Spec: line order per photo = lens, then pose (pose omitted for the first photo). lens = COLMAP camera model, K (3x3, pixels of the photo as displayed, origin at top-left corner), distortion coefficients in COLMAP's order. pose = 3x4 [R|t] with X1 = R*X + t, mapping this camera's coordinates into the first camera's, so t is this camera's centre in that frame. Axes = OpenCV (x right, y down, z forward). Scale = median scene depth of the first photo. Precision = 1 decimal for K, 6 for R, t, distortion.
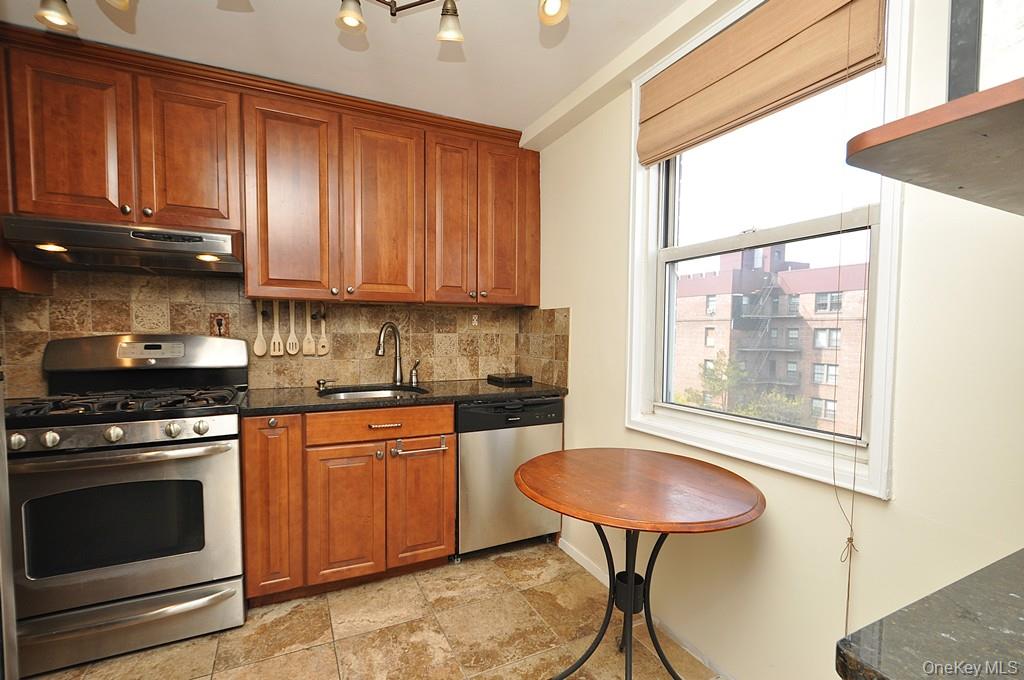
lens RADIAL K [[451.1, 0, 506.4], [0, 451.1, 356.0], [0, 0, 1]] dist [0.008293, -0.006431]
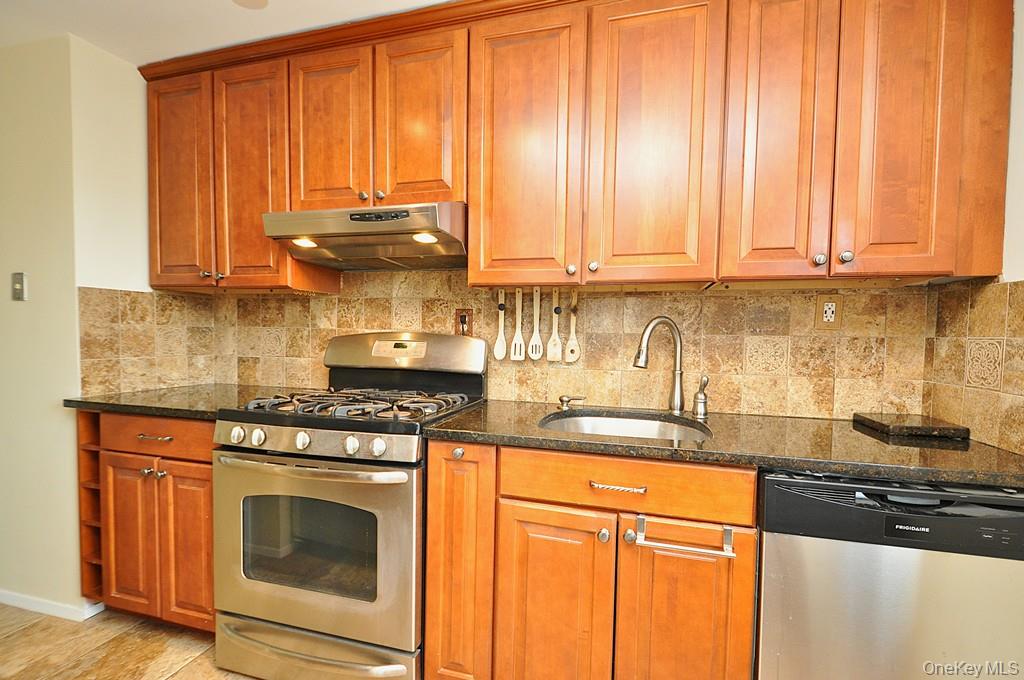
lens RADIAL K [[451.1, 0, 514.2], [0, 451.1, 354.4], [0, 0, 1]] dist [0.008293, -0.006431]
pose [[0.751274, 0.033261, -0.659152, 0.010592], [-0.048829, 0.998793, -0.005254, -0.007612], [0.658182, 0.036133, 0.751991, 0.427638]]
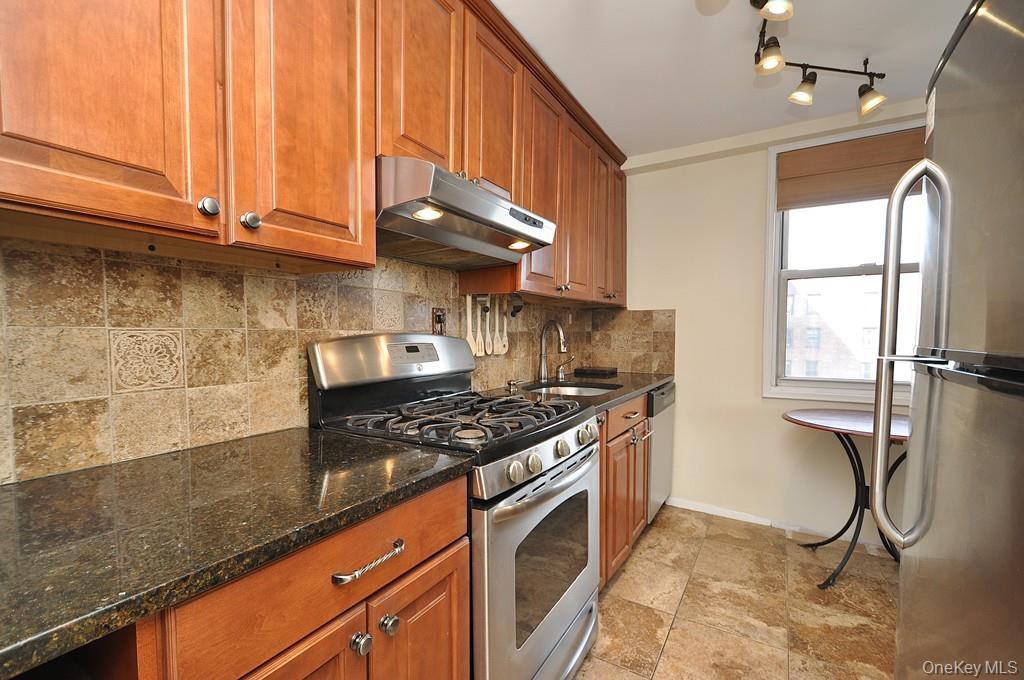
lens RADIAL K [[451.1, 0, 518.2], [0, 451.1, 348.0], [0, 0, 1]] dist [0.008293, -0.006431]
pose [[0.831508, -0.026753, 0.554868, -1.002723], [0.037103, 0.999284, -0.007419, -0.008584], [-0.554272, 0.026756, 0.831906, 0.231791]]
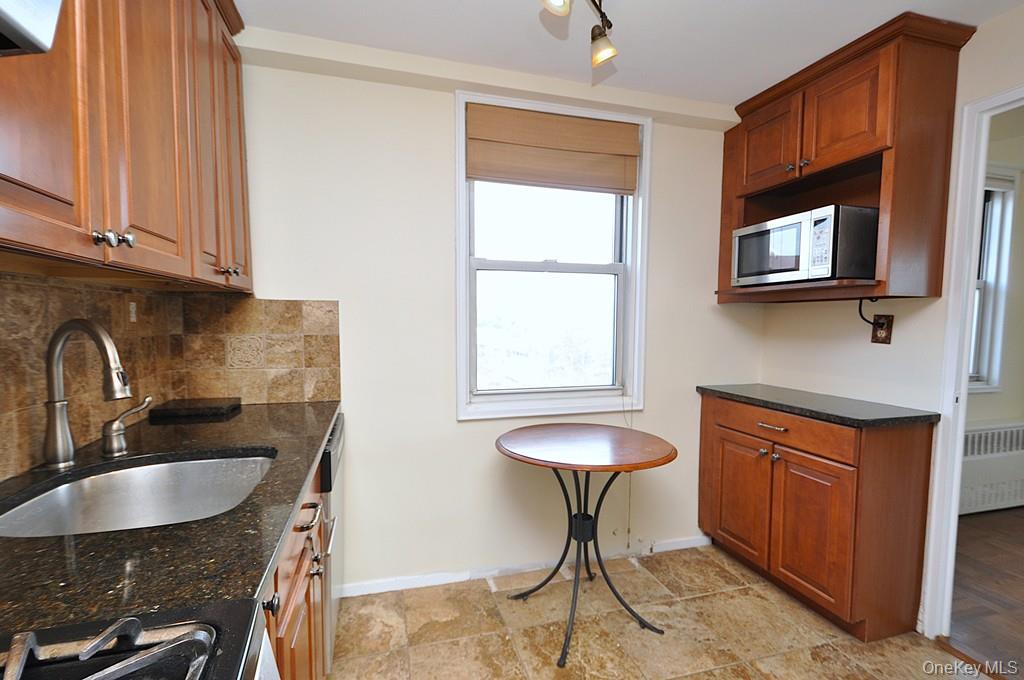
lens RADIAL K [[451.1, 0, 498.5], [0, 451.1, 356.3], [0, 0, 1]] dist [0.008293, -0.006431]
pose [[0.178673, -0.083034, 0.980399, -0.672286], [0.046366, 0.996036, 0.075908, -0.062554], [-0.982815, 0.031894, 0.181815, 0.632987]]
